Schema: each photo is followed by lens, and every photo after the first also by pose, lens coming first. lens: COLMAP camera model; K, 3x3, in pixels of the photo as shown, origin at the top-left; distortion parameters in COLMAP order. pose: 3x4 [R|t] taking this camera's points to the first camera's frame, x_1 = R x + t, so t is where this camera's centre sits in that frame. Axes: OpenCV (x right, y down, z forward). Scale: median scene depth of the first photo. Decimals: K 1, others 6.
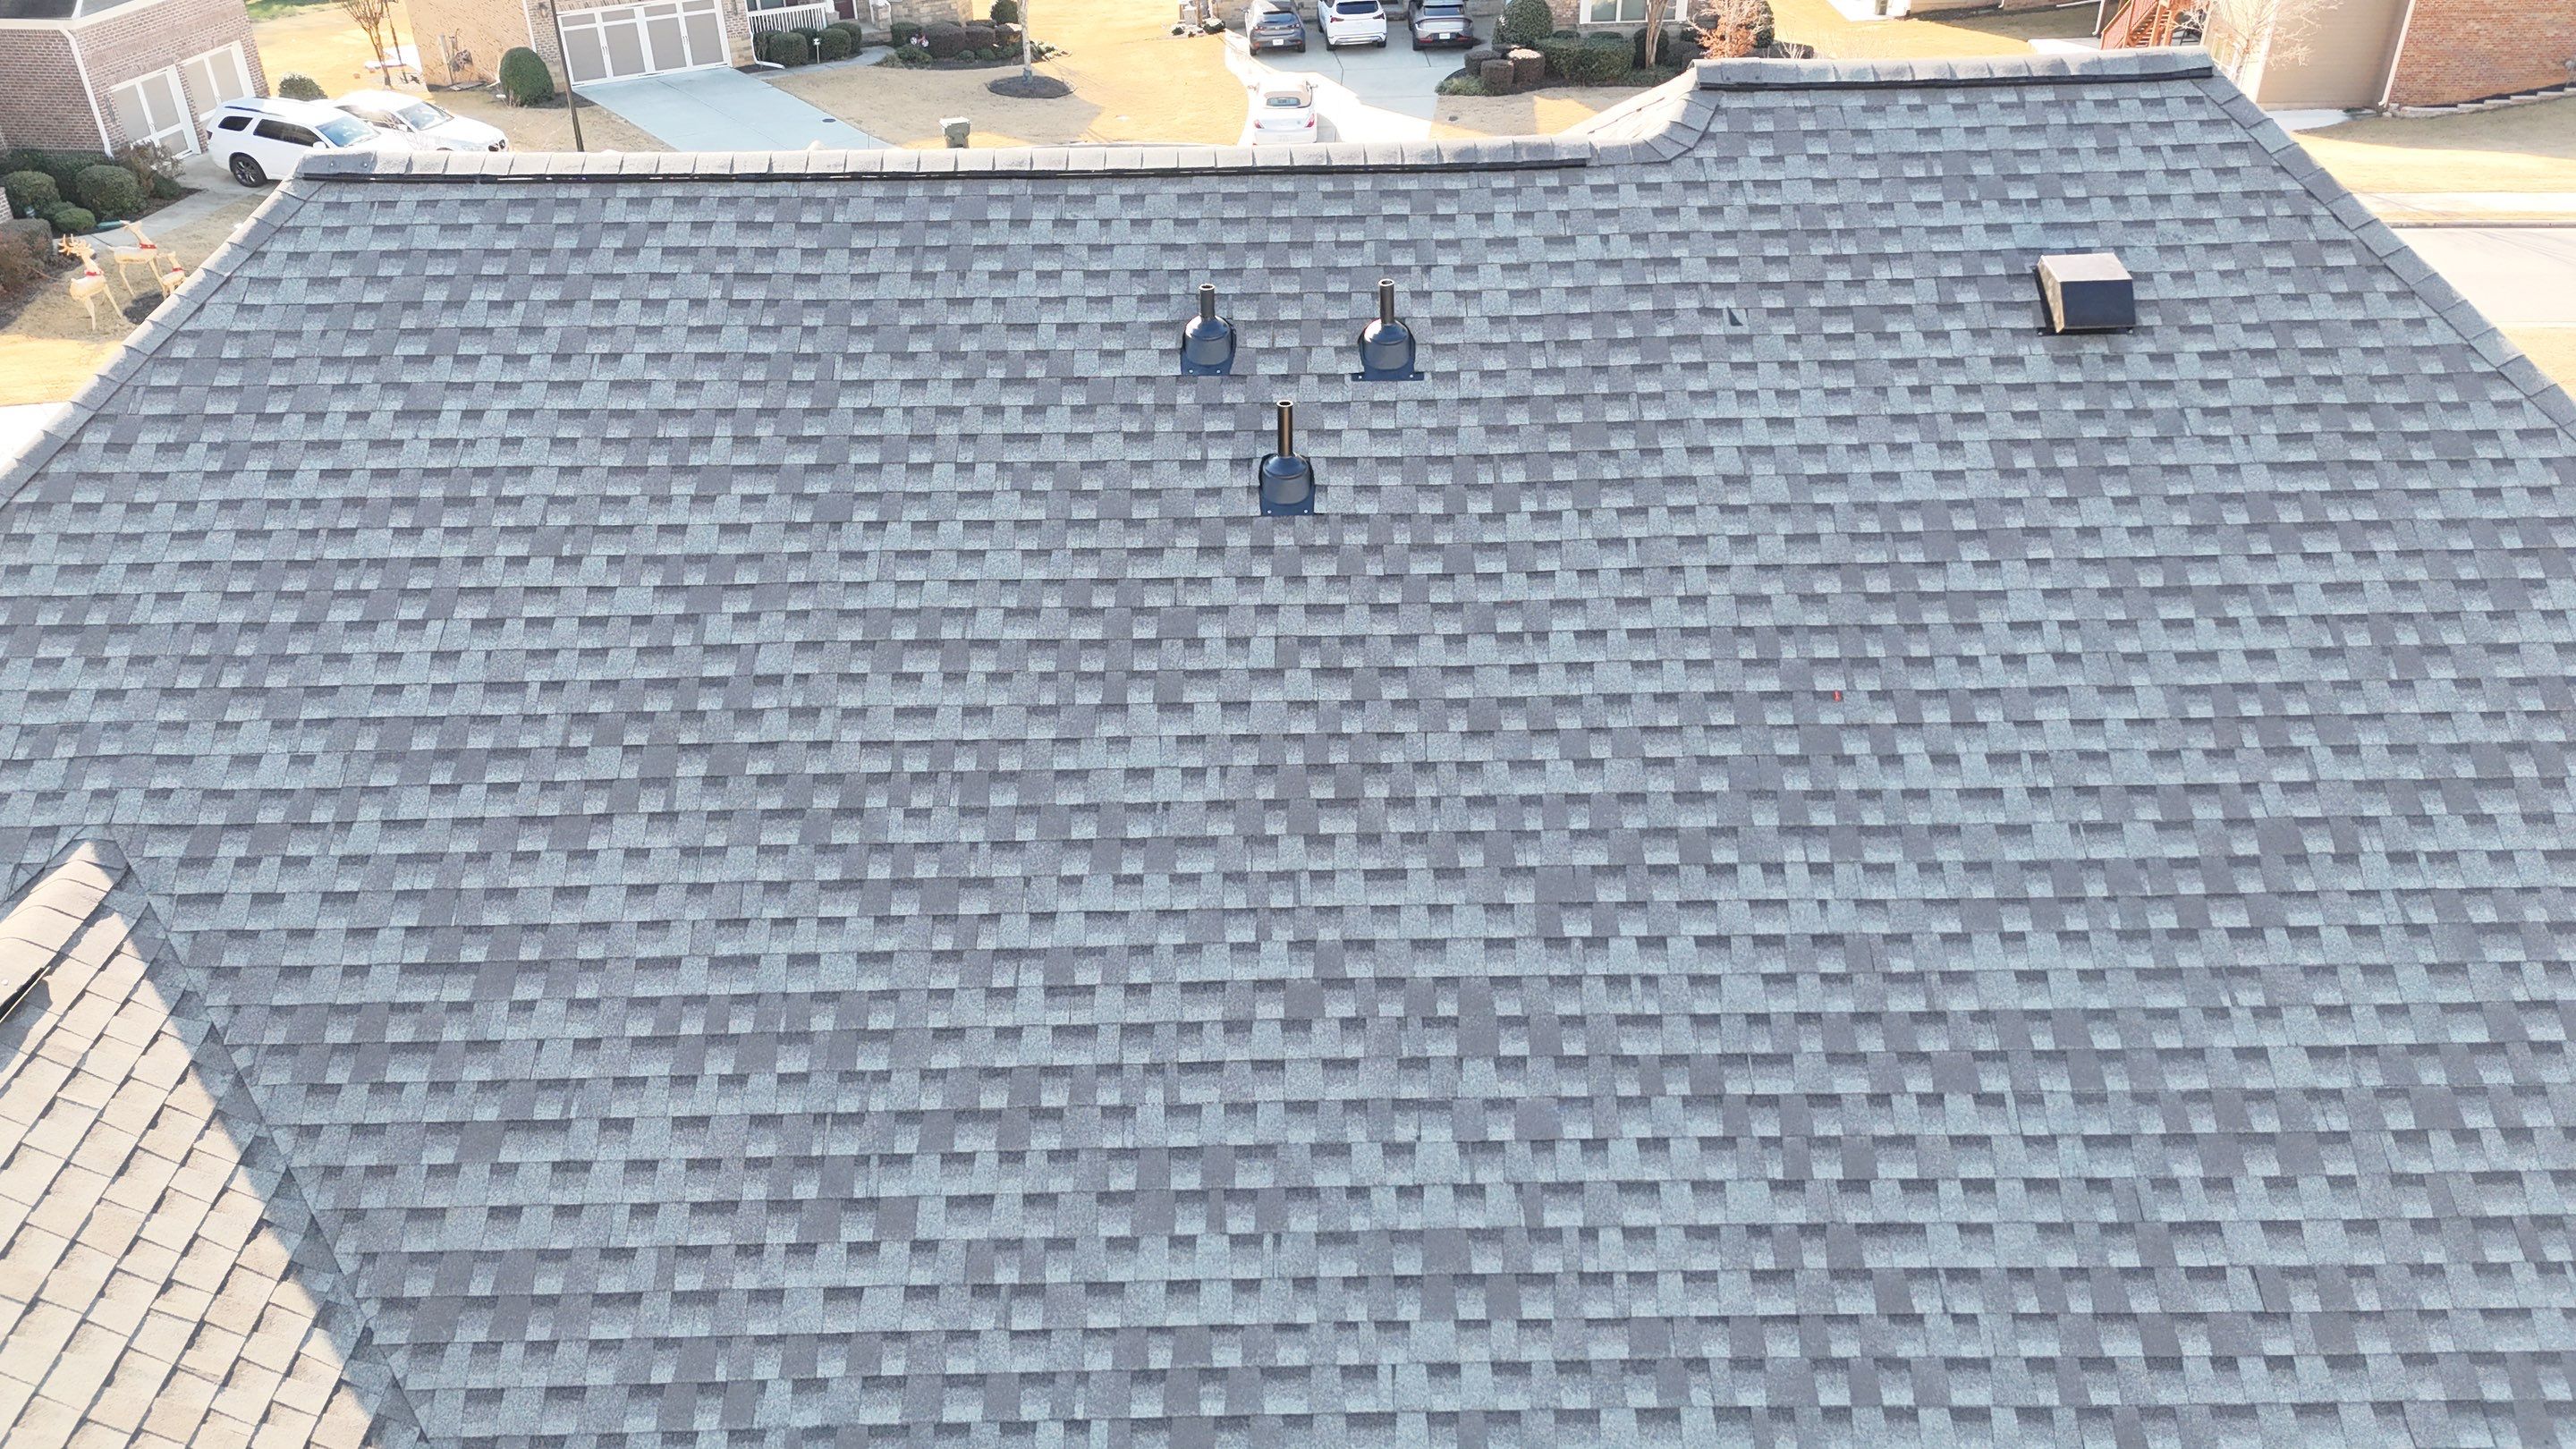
lens RADIAL K [[1881.7, 0, 1293.2], [0, 1881.7, 728.6], [0, 0, 1]] dist [0.088138, -0.091058]
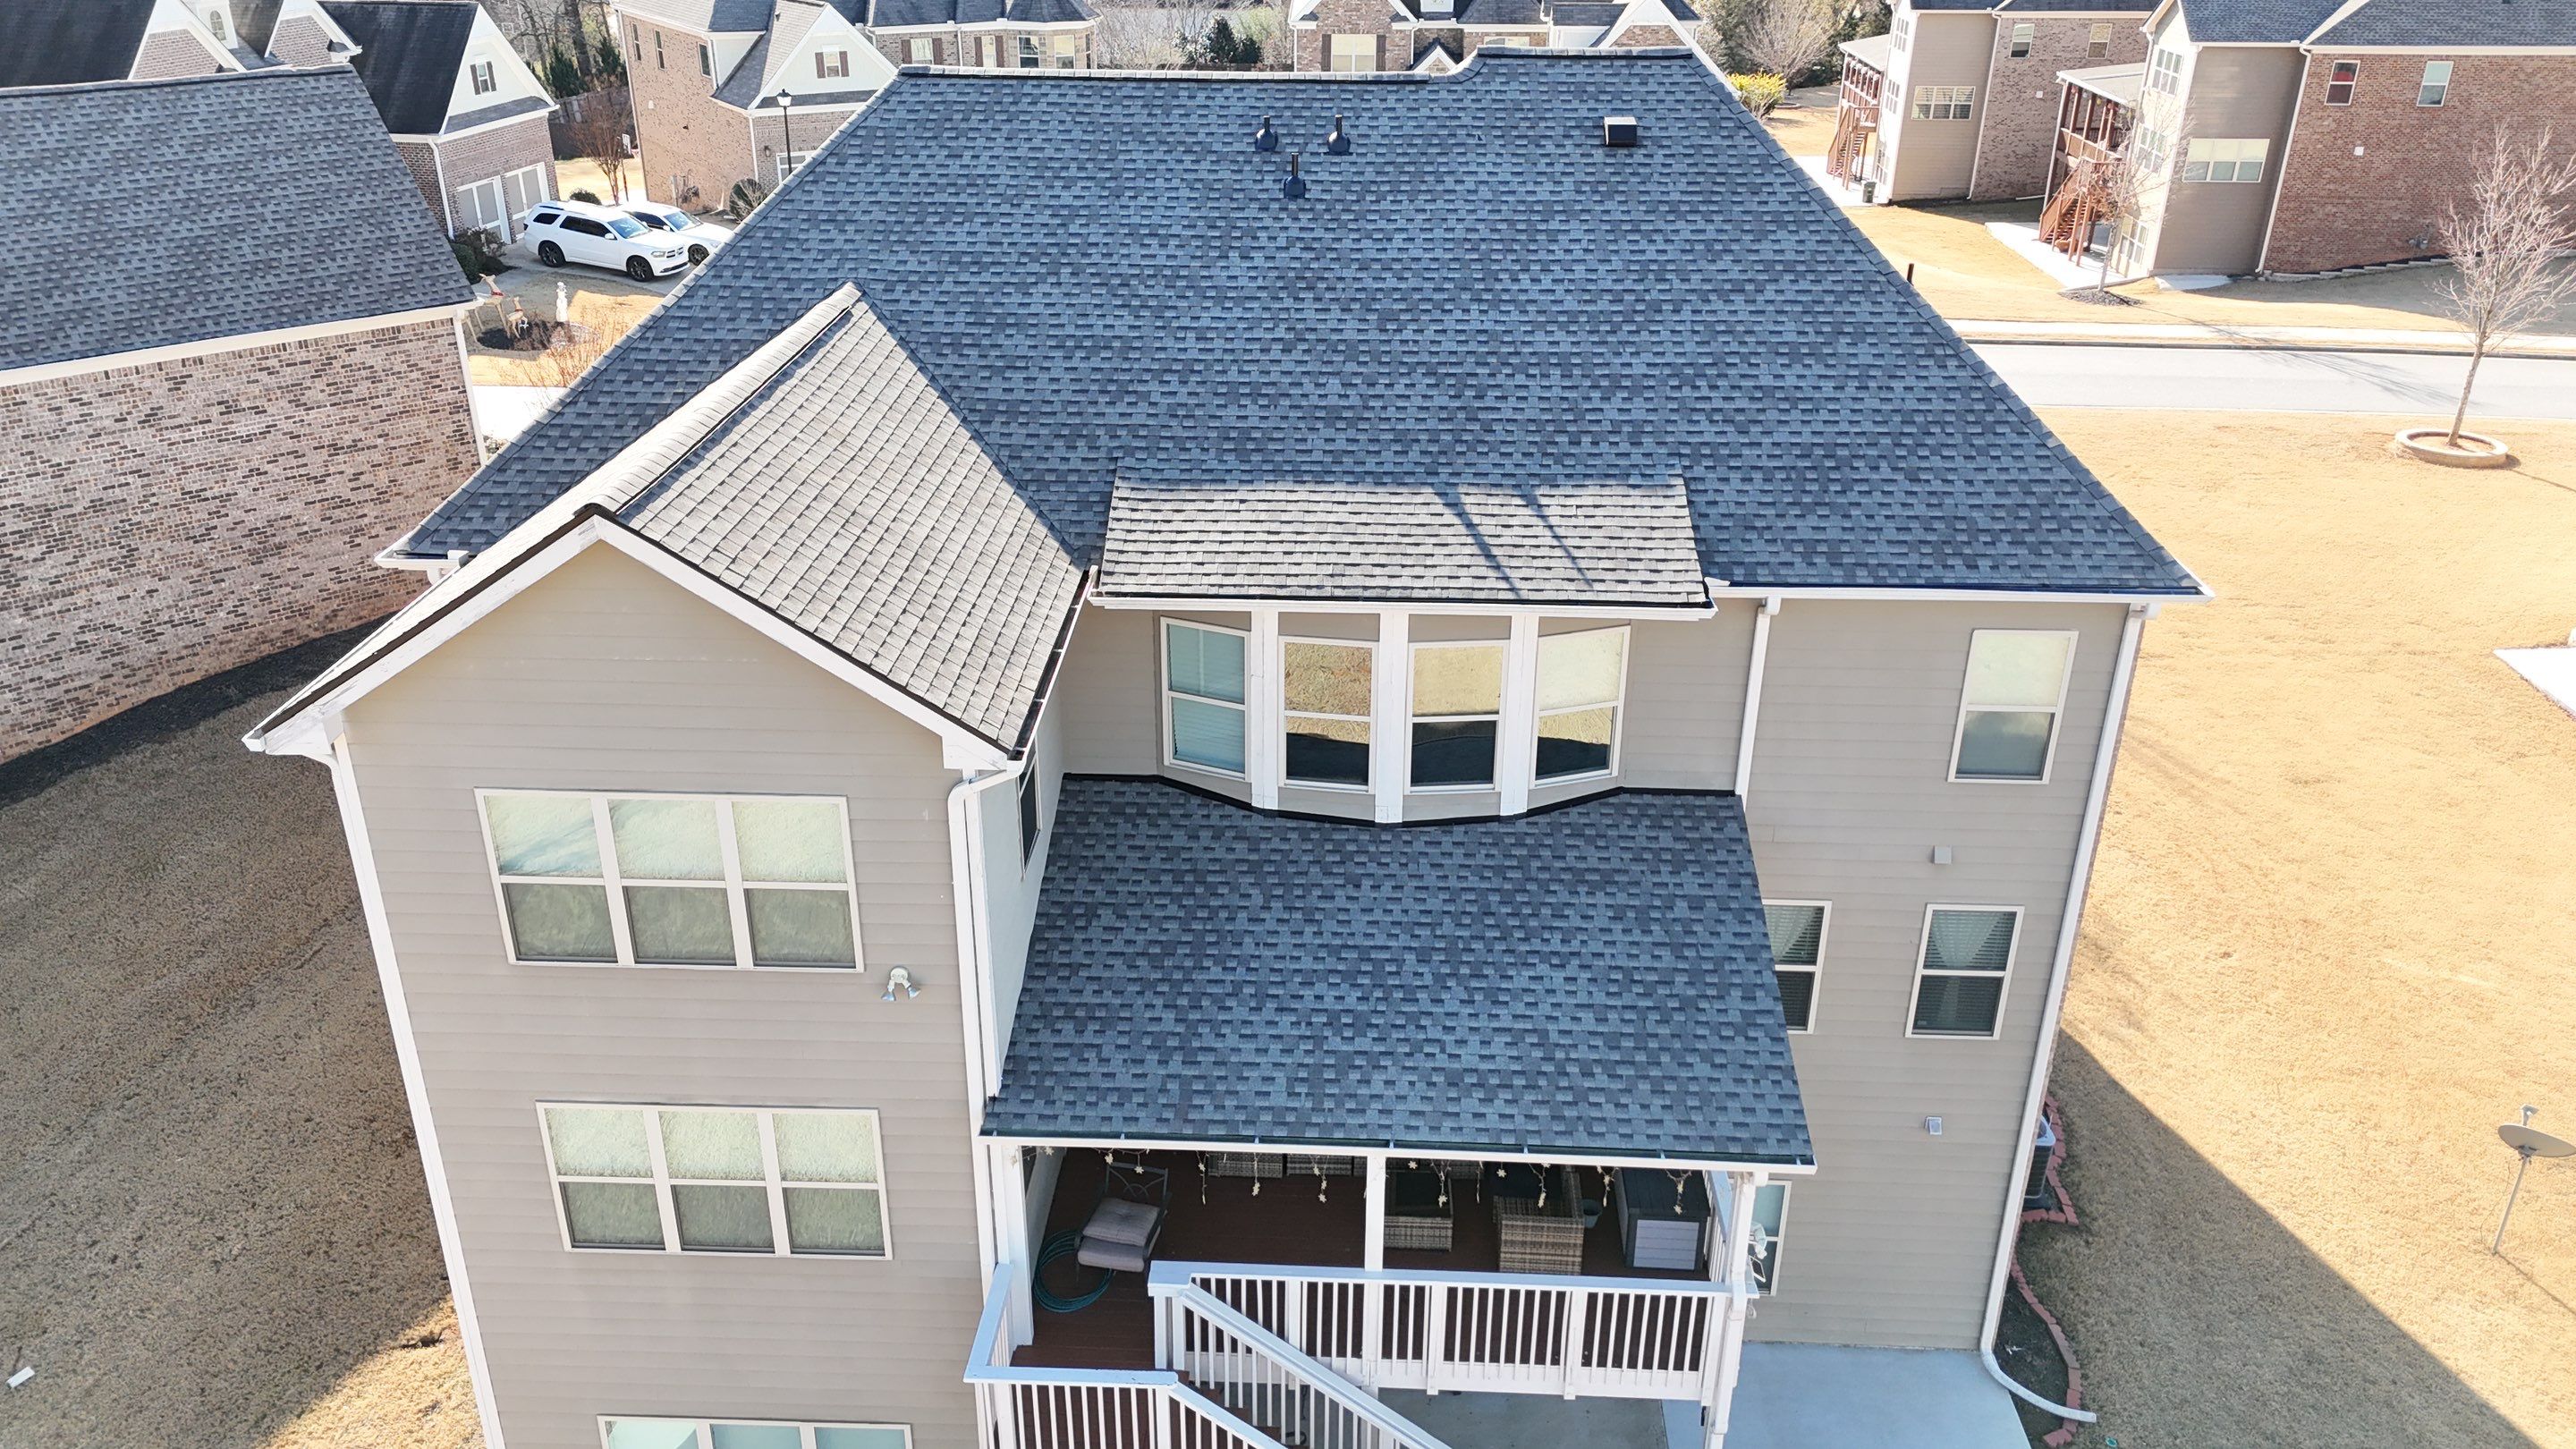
lens RADIAL K [[1881.7, 0, 1293.6], [0, 1881.7, 739.2], [0, 0, 1]] dist [0.088138, -0.091058]
pose [[0.998621, 0.039023, -0.035123, 0.119943], [-0.042295, 0.994303, -0.097836, 0.905702], [0.031105, 0.099187, 0.994583, -1.542936]]
